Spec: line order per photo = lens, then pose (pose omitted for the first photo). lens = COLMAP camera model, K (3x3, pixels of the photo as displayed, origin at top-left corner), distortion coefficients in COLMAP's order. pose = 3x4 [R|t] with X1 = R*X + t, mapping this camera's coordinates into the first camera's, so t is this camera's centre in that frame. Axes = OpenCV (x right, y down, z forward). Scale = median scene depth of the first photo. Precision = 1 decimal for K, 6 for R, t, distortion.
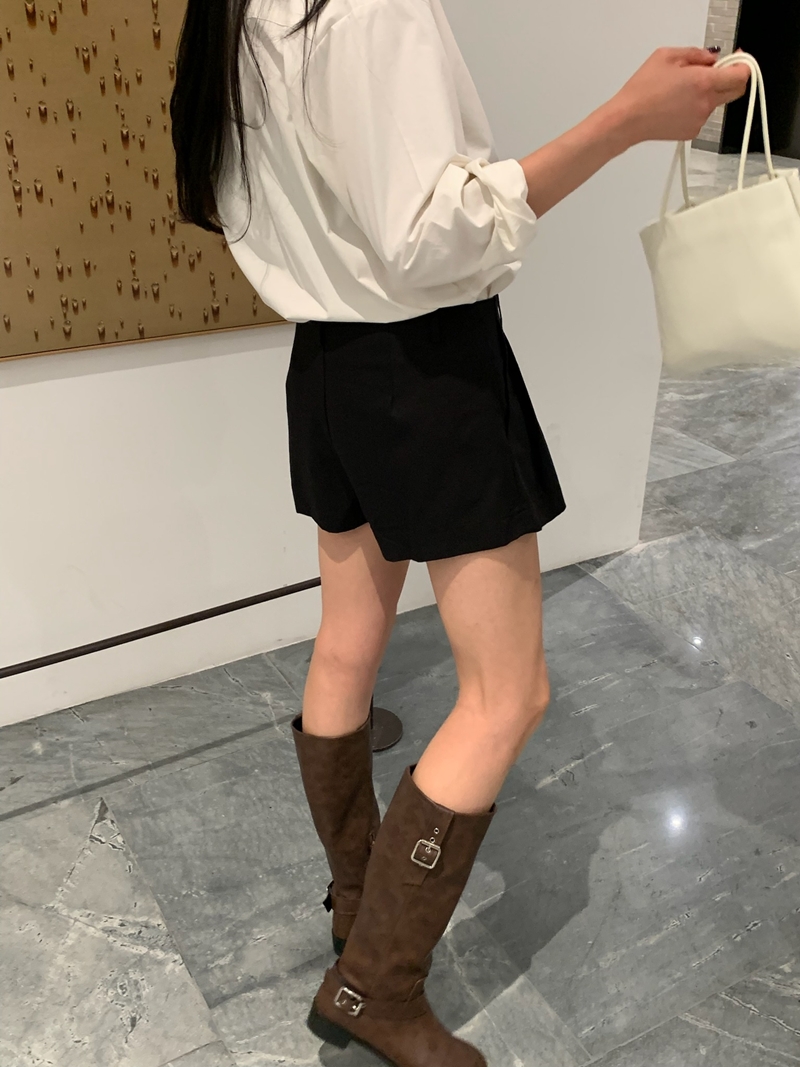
lens RADIAL K [[1103.7, 0, 390.9], [0, 1103.7, 508.1], [0, 0, 1]] dist [-0.004016, 0.000000]
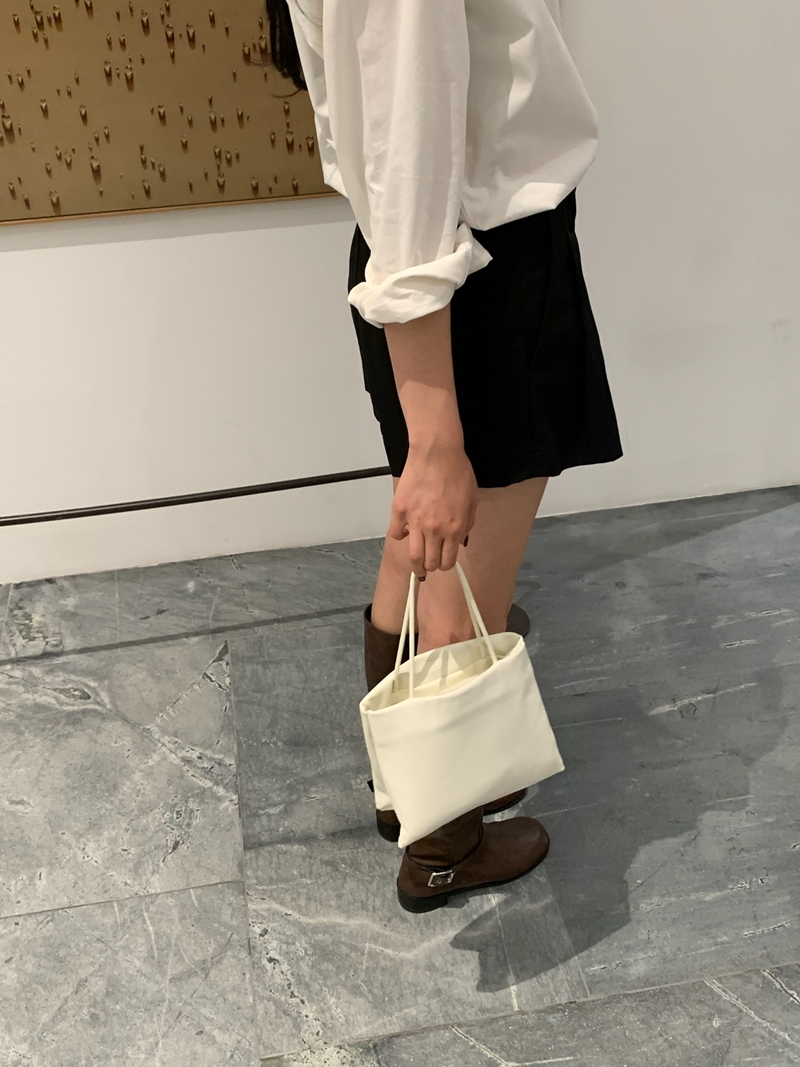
lens RADIAL K [[1103.7, 0, 393.2], [0, 1103.7, 520.3], [0, 0, 1]] dist [-0.004016, 0.000000]
pose [[0.934540, 0.139148, -0.327524, 0.216825], [-0.103297, 0.986827, 0.124511, 0.001927], [0.340535, -0.082528, 0.936603, 0.079829]]
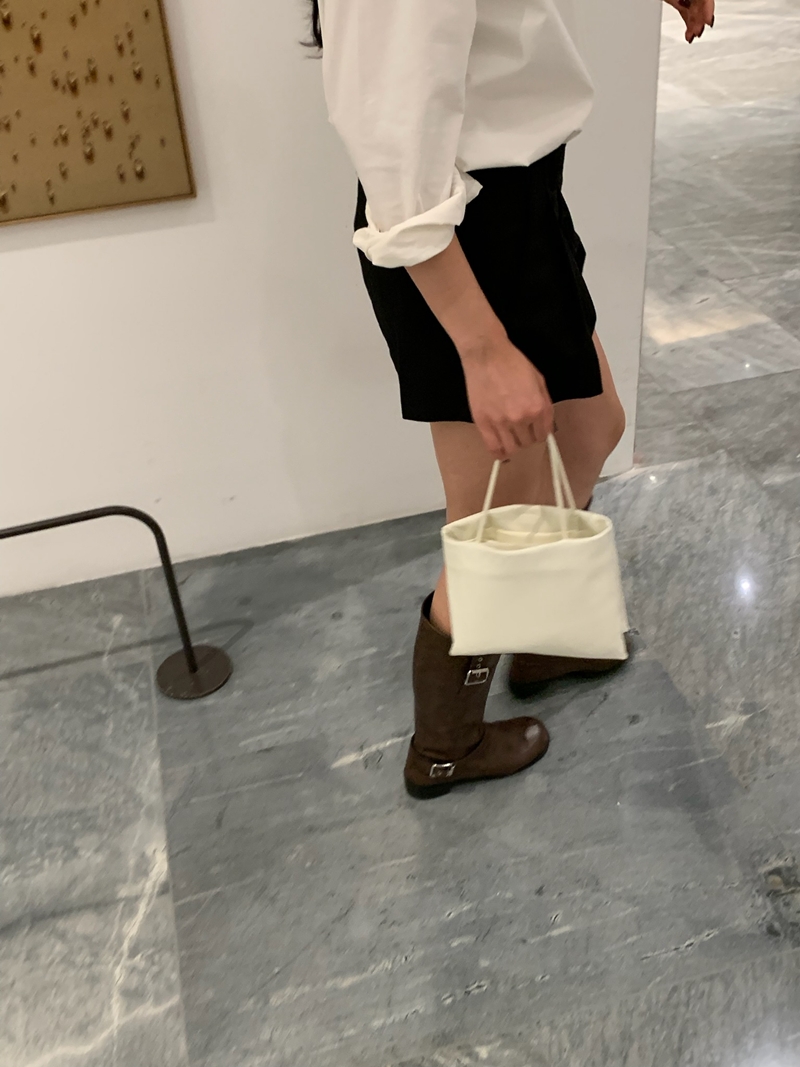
lens RADIAL K [[1103.7, 0, 412.4], [0, 1103.7, 511.3], [0, 0, 1]] dist [-0.004016, 0.000000]
pose [[0.955685, 0.073944, -0.284954, 0.432175], [-0.033799, 0.989100, 0.143313, -0.068328], [0.292445, -0.127331, 0.947767, 0.240079]]
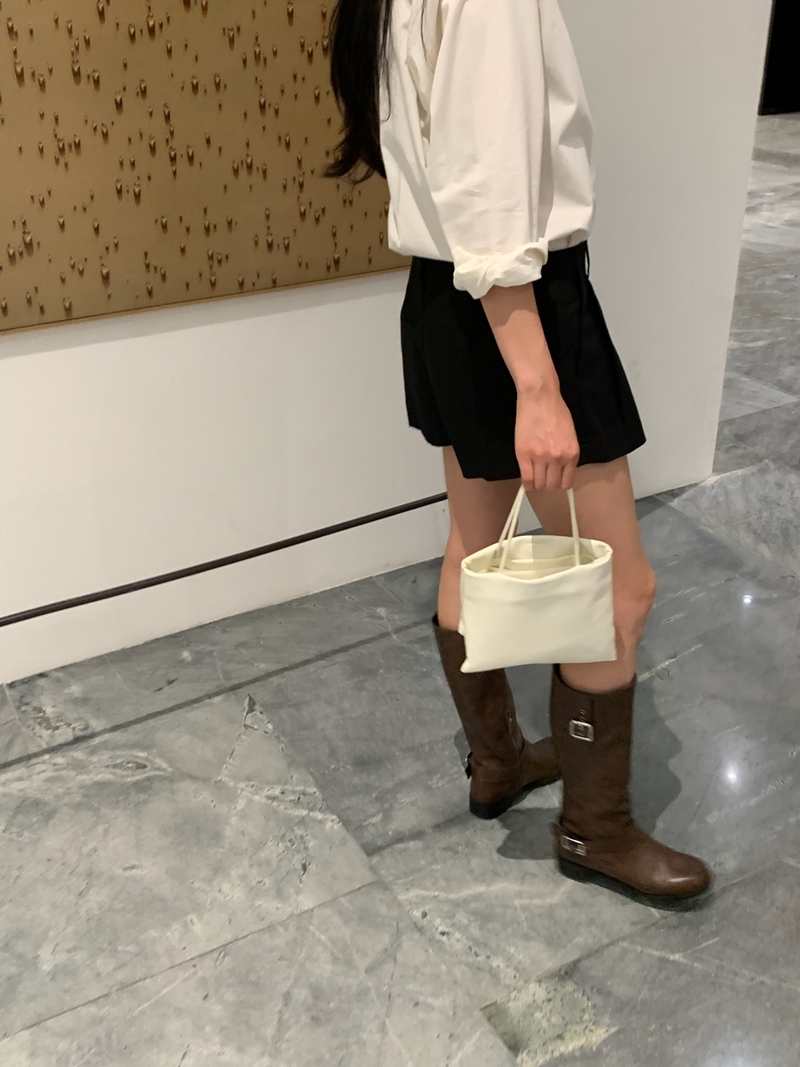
lens RADIAL K [[1103.7, 0, 354.6], [0, 1103.7, 513.9], [0, 0, 1]] dist [-0.004016, 0.000000]
pose [[0.998083, -0.021899, -0.057891, -0.084999], [0.022990, 0.999569, 0.018253, 0.059670], [0.057466, -0.019549, 0.998156, -0.123846]]
